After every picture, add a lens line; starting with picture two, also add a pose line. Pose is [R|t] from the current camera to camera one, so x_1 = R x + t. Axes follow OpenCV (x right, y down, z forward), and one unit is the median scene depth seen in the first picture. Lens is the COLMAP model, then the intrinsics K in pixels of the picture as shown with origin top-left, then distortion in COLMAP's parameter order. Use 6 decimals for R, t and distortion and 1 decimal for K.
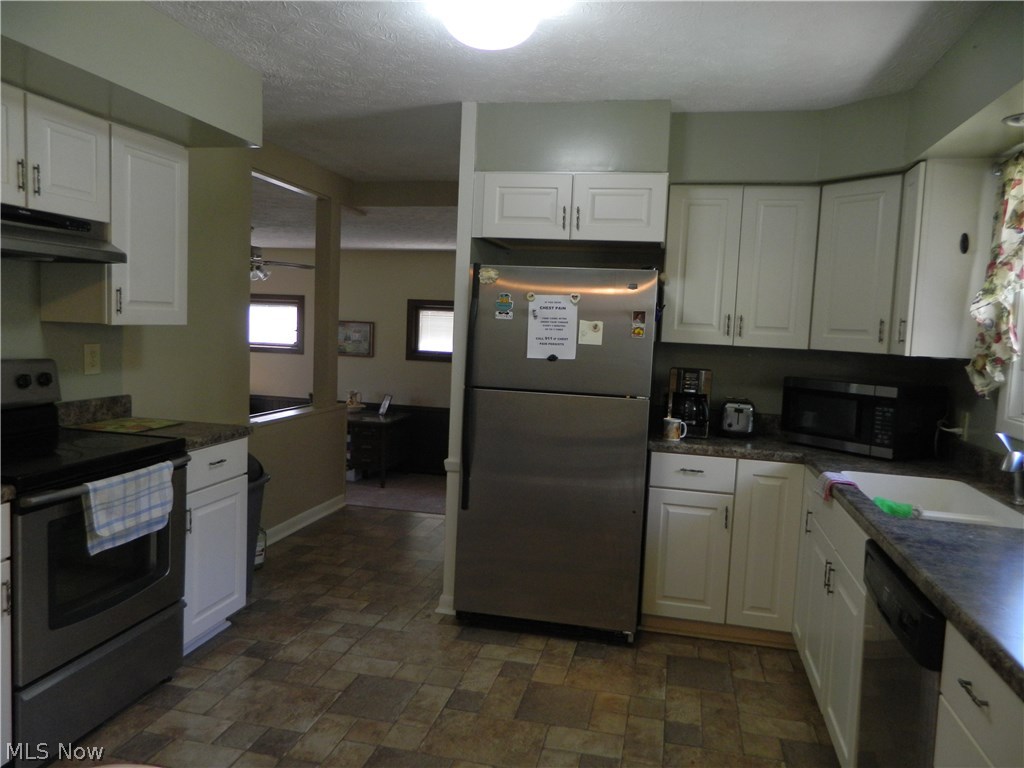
lens RADIAL K [[756.6, 0, 510.2], [0, 756.6, 379.9], [0, 0, 1]] dist [0.002893, -0.012071]
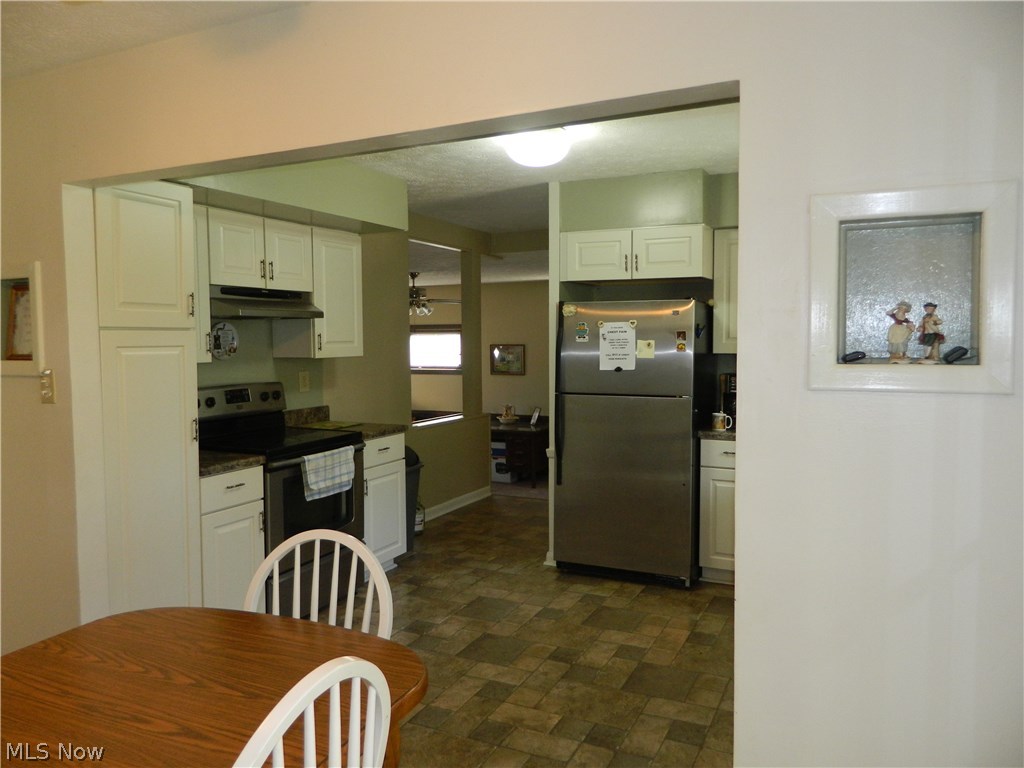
lens RADIAL K [[756.6, 0, 510.2], [0, 756.6, 379.9], [0, 0, 1]] dist [0.002893, -0.012071]
pose [[0.972270, -0.034023, -0.231375, 0.179157], [0.028700, 0.999241, -0.026332, 0.019486], [0.232095, 0.018962, 0.972508, -0.340572]]
